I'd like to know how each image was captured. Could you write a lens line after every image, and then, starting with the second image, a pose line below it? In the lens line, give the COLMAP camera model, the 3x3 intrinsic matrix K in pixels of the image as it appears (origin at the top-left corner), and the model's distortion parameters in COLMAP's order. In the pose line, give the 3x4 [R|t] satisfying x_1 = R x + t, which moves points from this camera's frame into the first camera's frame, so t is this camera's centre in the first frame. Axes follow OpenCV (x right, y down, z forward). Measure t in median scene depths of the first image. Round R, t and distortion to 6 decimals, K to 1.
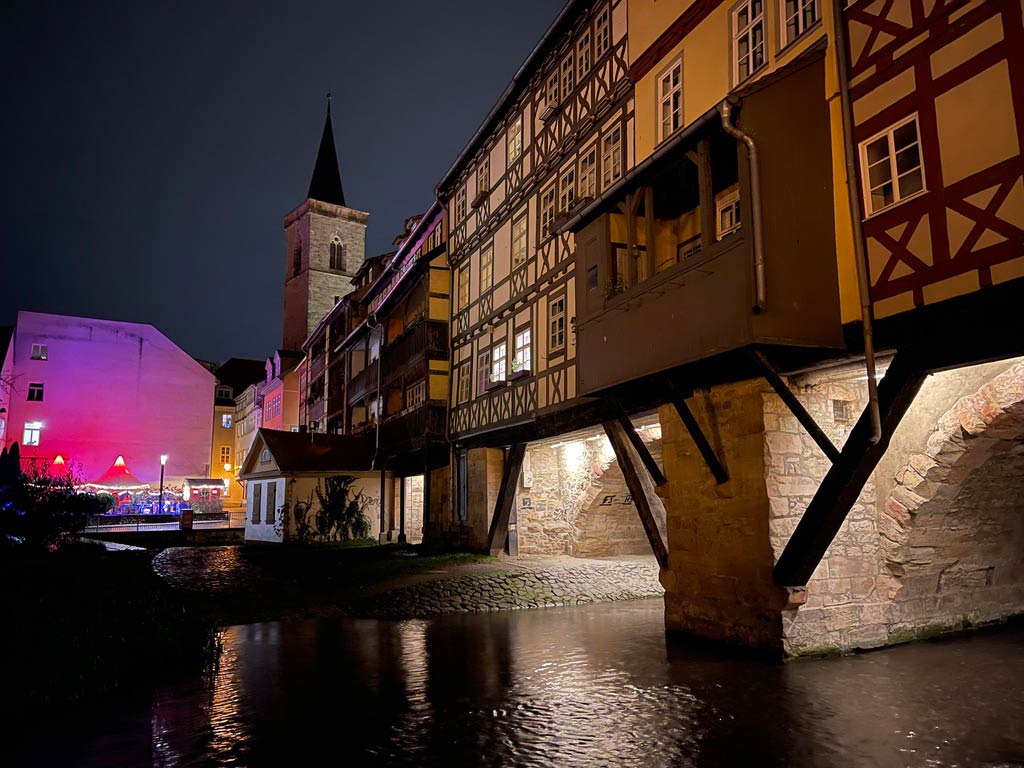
lens RADIAL K [[761.6, 0, 513.3], [0, 761.6, 382.5], [0, 0, 1]] dist [0.046064, -0.008719]
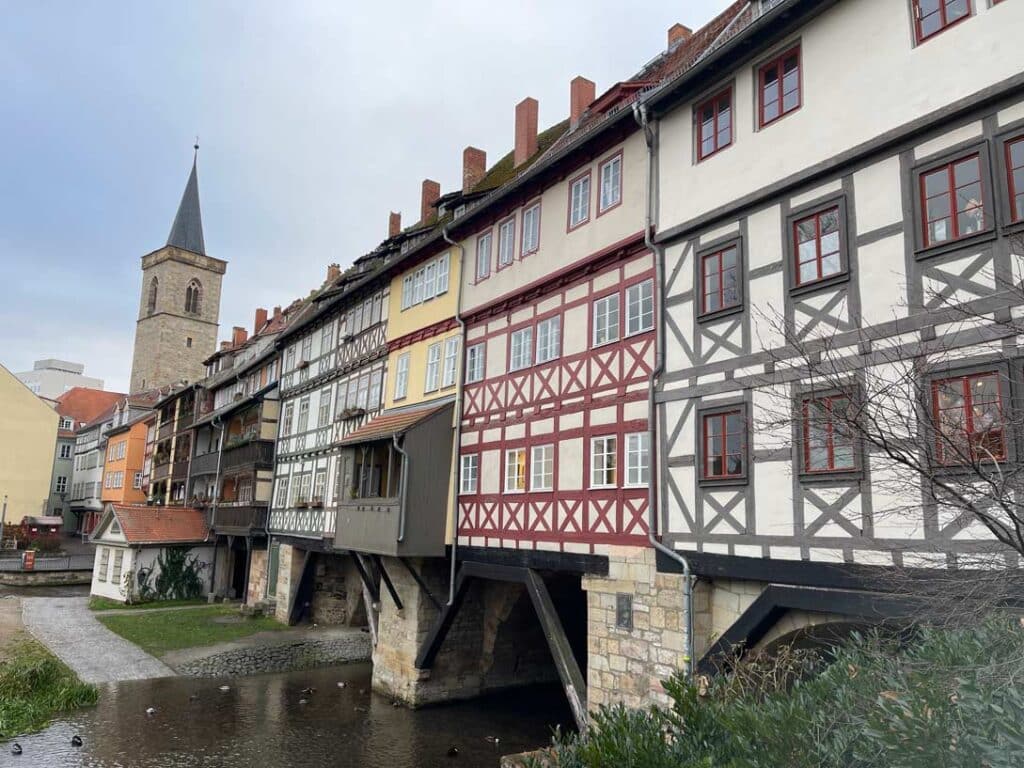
lens RADIAL K [[761.6, 0, 513.4], [0, 761.6, 386.2], [0, 0, 1]] dist [0.046064, -0.008719]
pose [[0.981365, 0.072828, 0.177819, 0.089733], [-0.070215, 0.997312, -0.020950, -0.200681], [-0.178866, 0.008074, 0.983840, -0.454300]]
